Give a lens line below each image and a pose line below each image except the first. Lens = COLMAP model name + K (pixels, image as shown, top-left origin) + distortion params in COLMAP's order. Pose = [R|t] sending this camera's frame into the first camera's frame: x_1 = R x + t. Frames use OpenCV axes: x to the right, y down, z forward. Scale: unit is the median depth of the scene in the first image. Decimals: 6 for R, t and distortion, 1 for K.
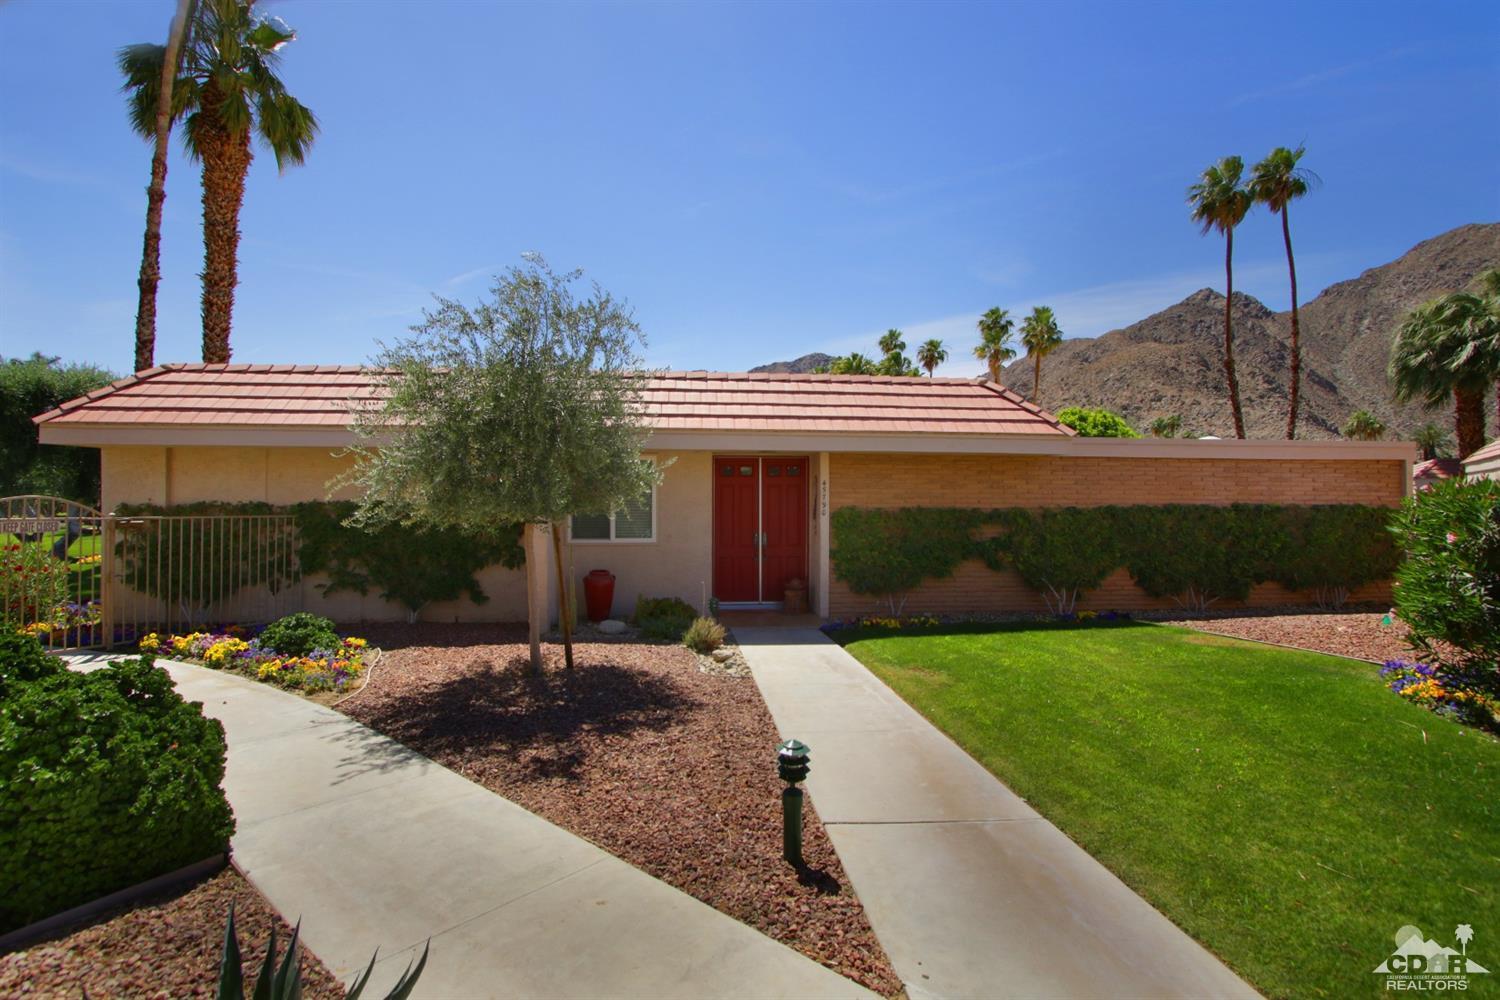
lens RADIAL K [[690.9, 0, 742.7], [0, 690.9, 496.0], [0, 0, 1]] dist [-0.015221, 0.003349]
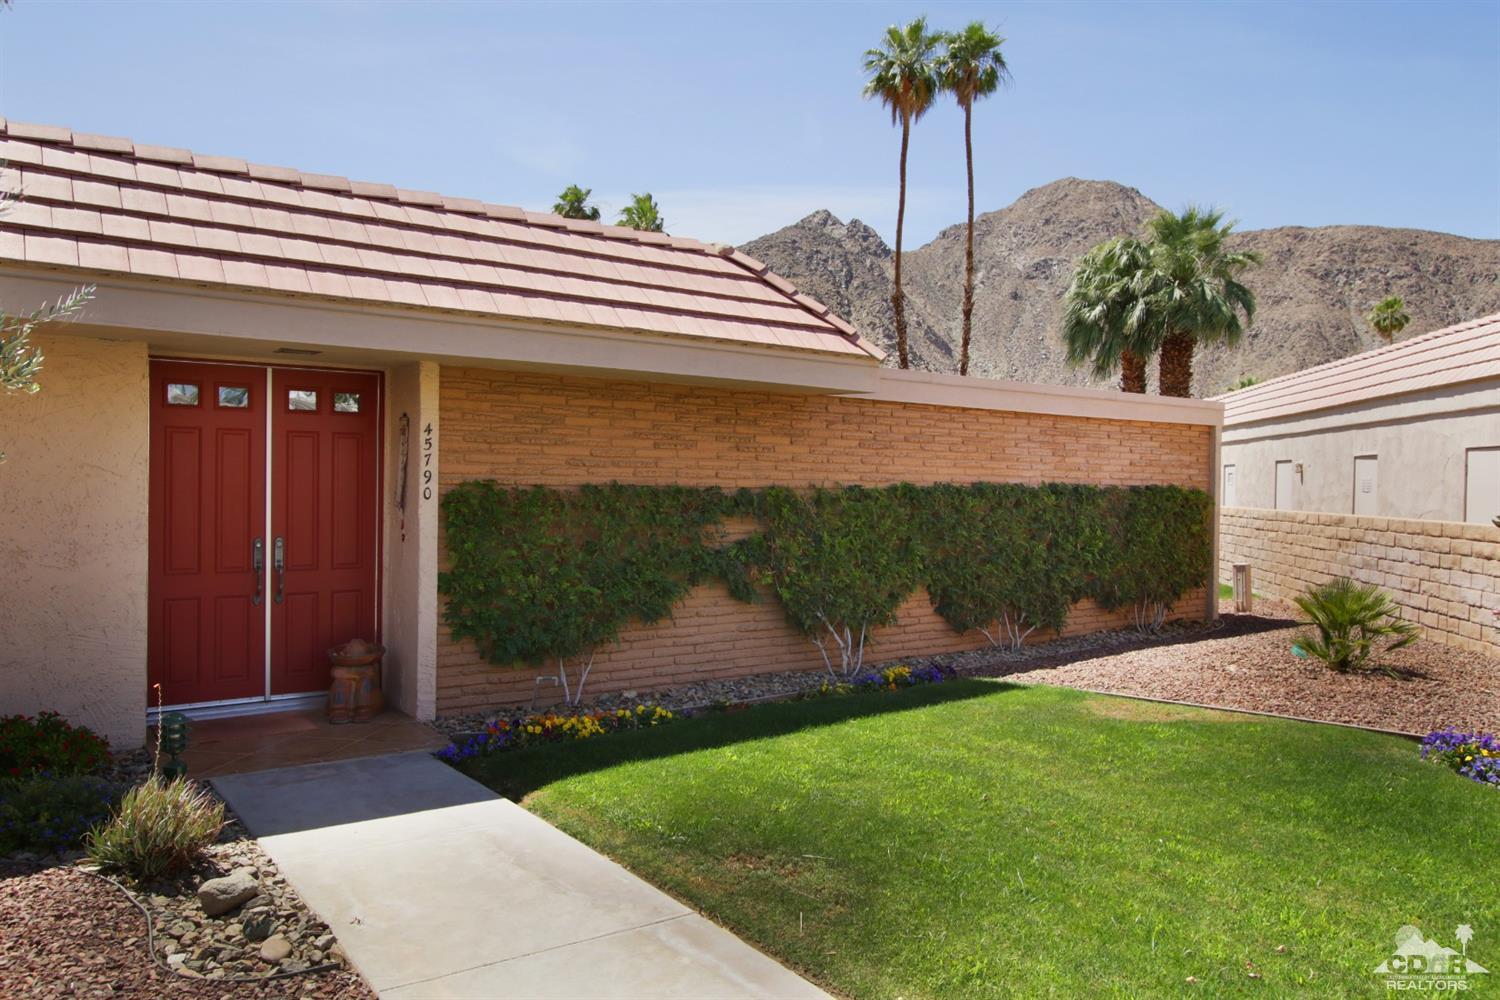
lens RADIAL K [[1057.1, 0, 744.5], [0, 1057.1, 498.6], [0, 0, 1]] dist [-0.006624, 0.005073]
pose [[0.864913, 0.001318, 0.501920, -0.009775], [-0.013624, 0.999690, 0.020853, 0.001849], [-0.501737, -0.024874, 0.864662, 0.054088]]
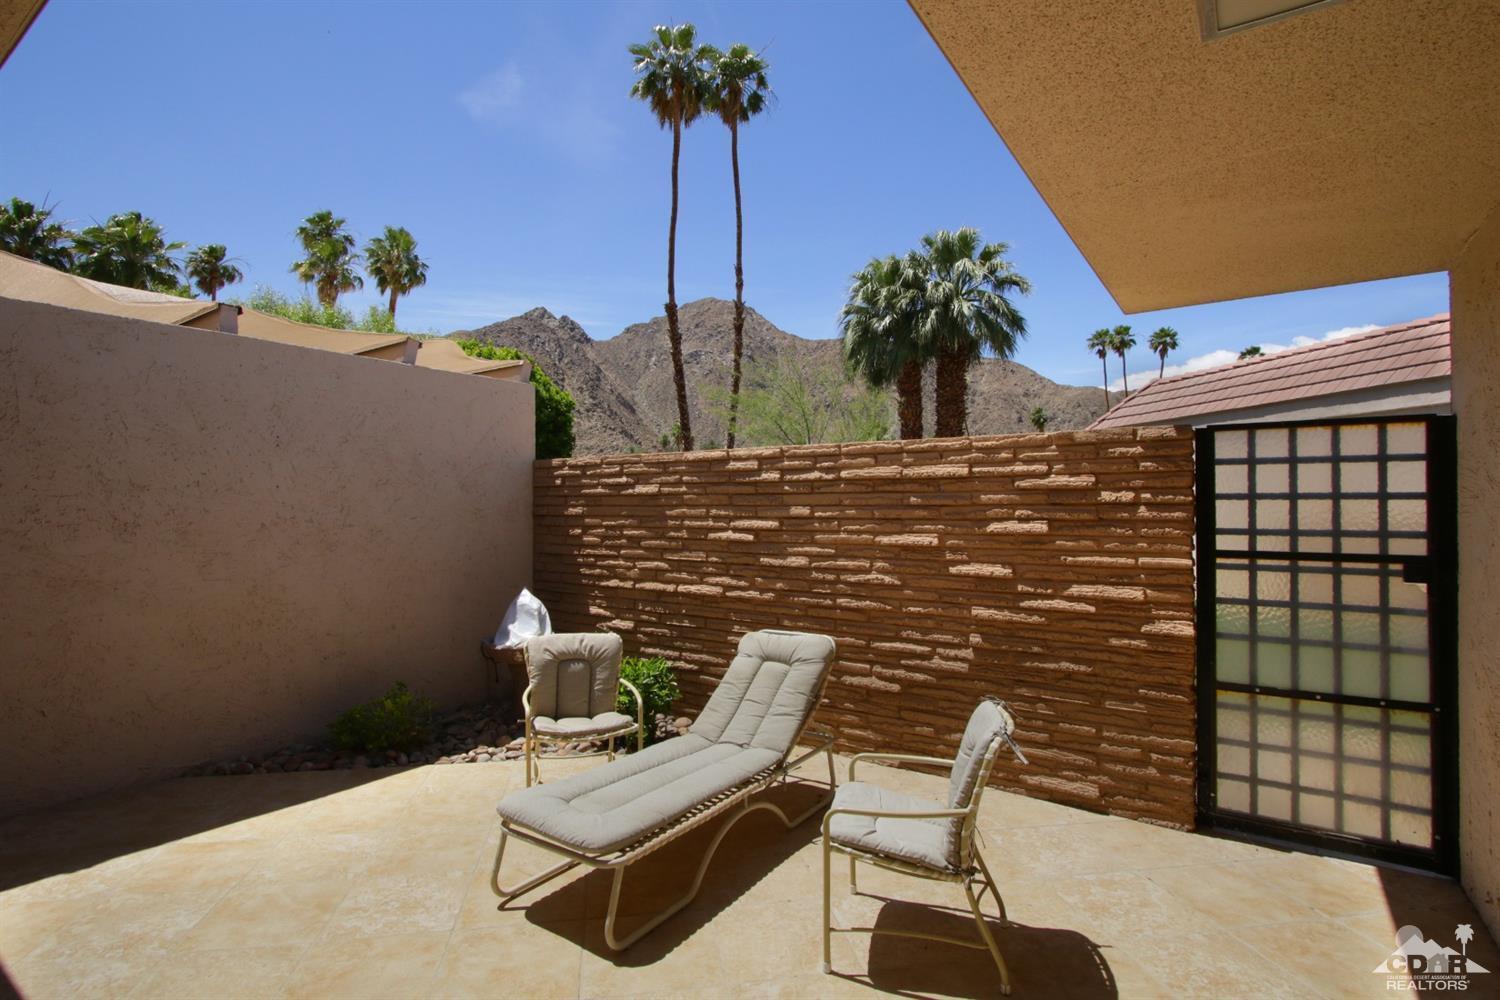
lens RADIAL K [[736.7, 0, 742.9], [0, 736.7, 491.9], [0, 0, 1]] dist [-0.018410, -0.000210]
pose [[0.647708, 0.007765, 0.761849, 0.106831], [0.001601, 0.999932, -0.011552, 0.004342], [-0.761887, 0.008702, 0.647652, 0.280485]]
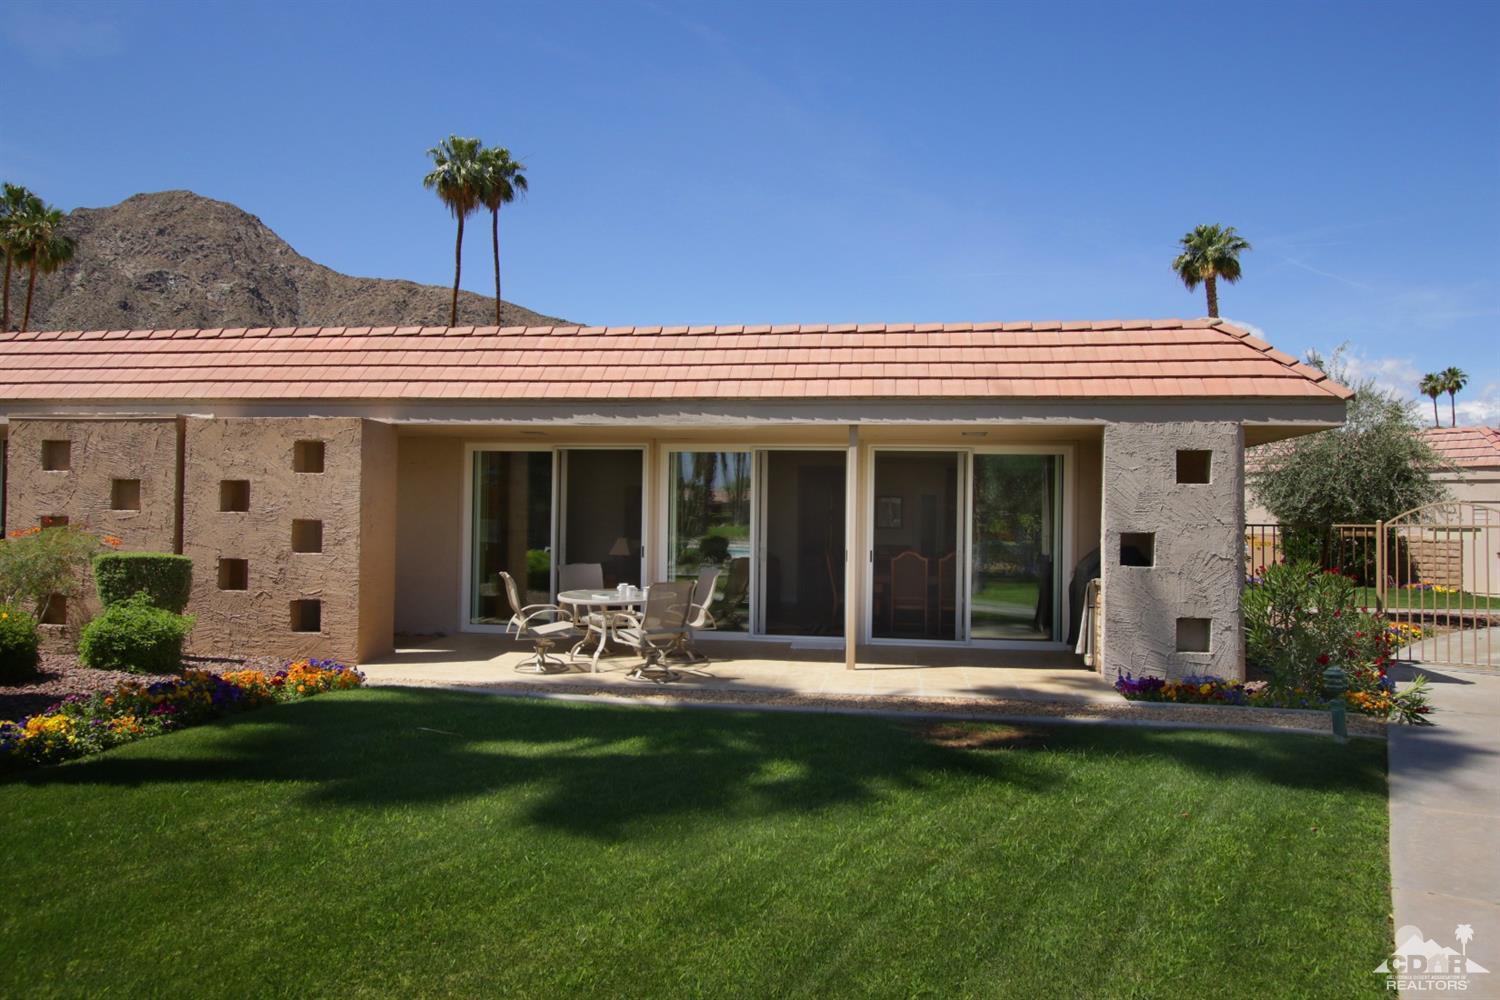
lens RADIAL K [[1010.8, 0, 756.9], [0, 1010.8, 497.5], [0, 0, 1]] dist [0.002442, 0.004615]
pose [[0.216624, 0.019567, 0.976059, -0.298730], [-0.014731, 0.999751, -0.016772, -0.003675], [-0.976144, -0.010745, 0.216858, 0.207997]]
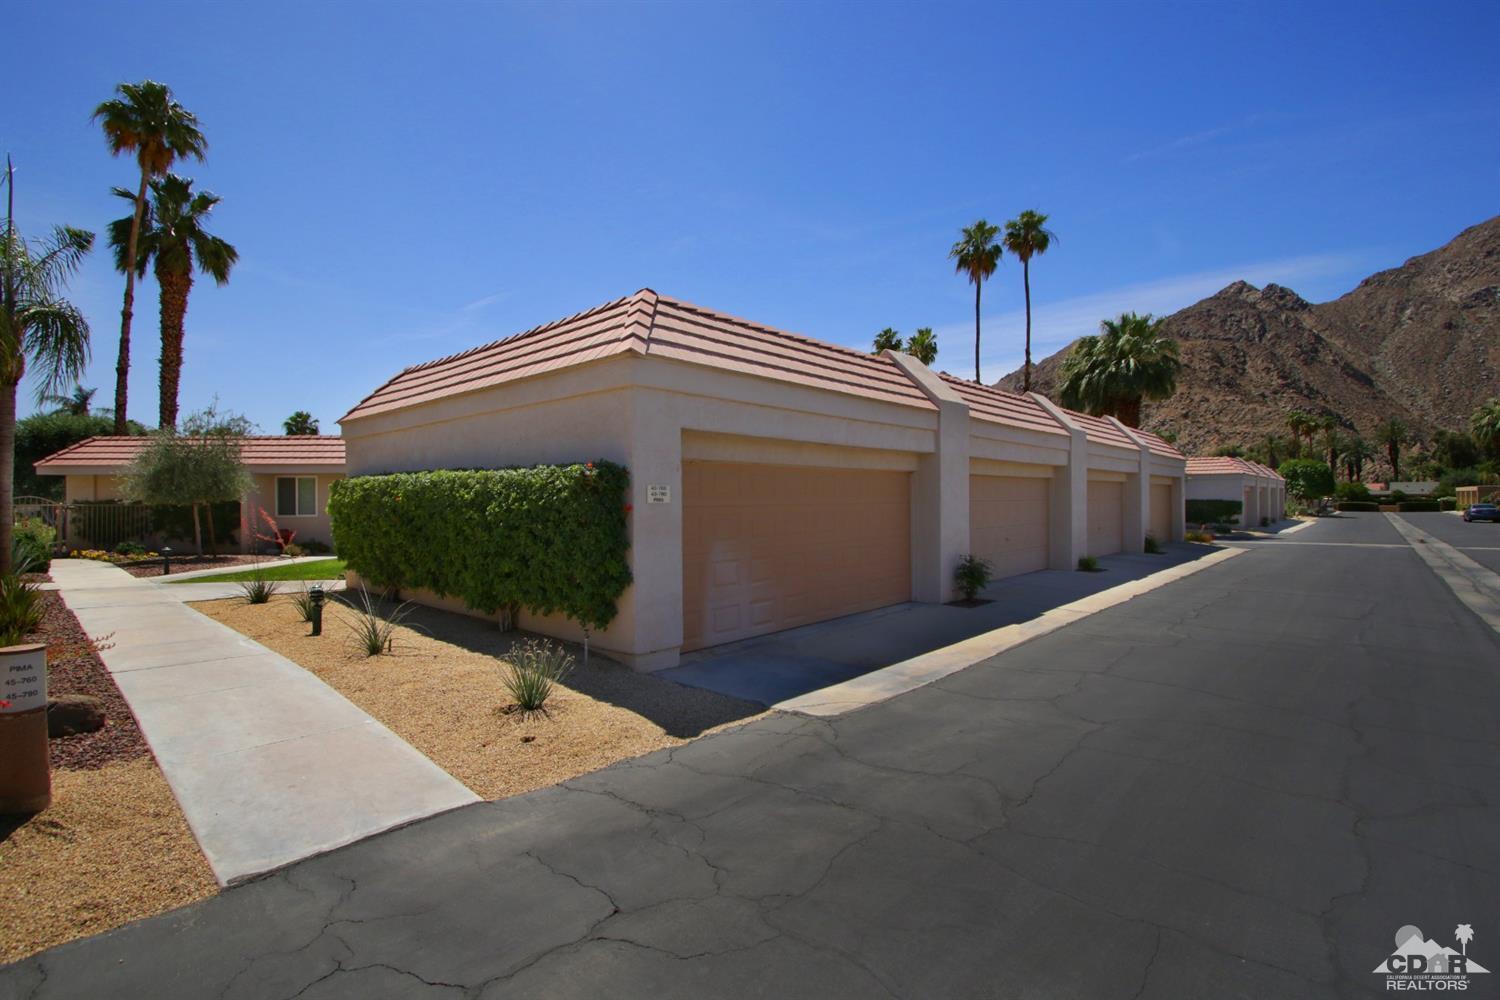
lens RADIAL K [[690.9, 0, 741.9], [0, 690.9, 493.4], [0, 0, 1]] dist [-0.015221, 0.003349]
pose [[0.998728, -0.009532, -0.049507, 0.207988], [0.009213, 0.999935, -0.006658, 0.003601], [0.049567, 0.006193, 0.998752, -0.169118]]
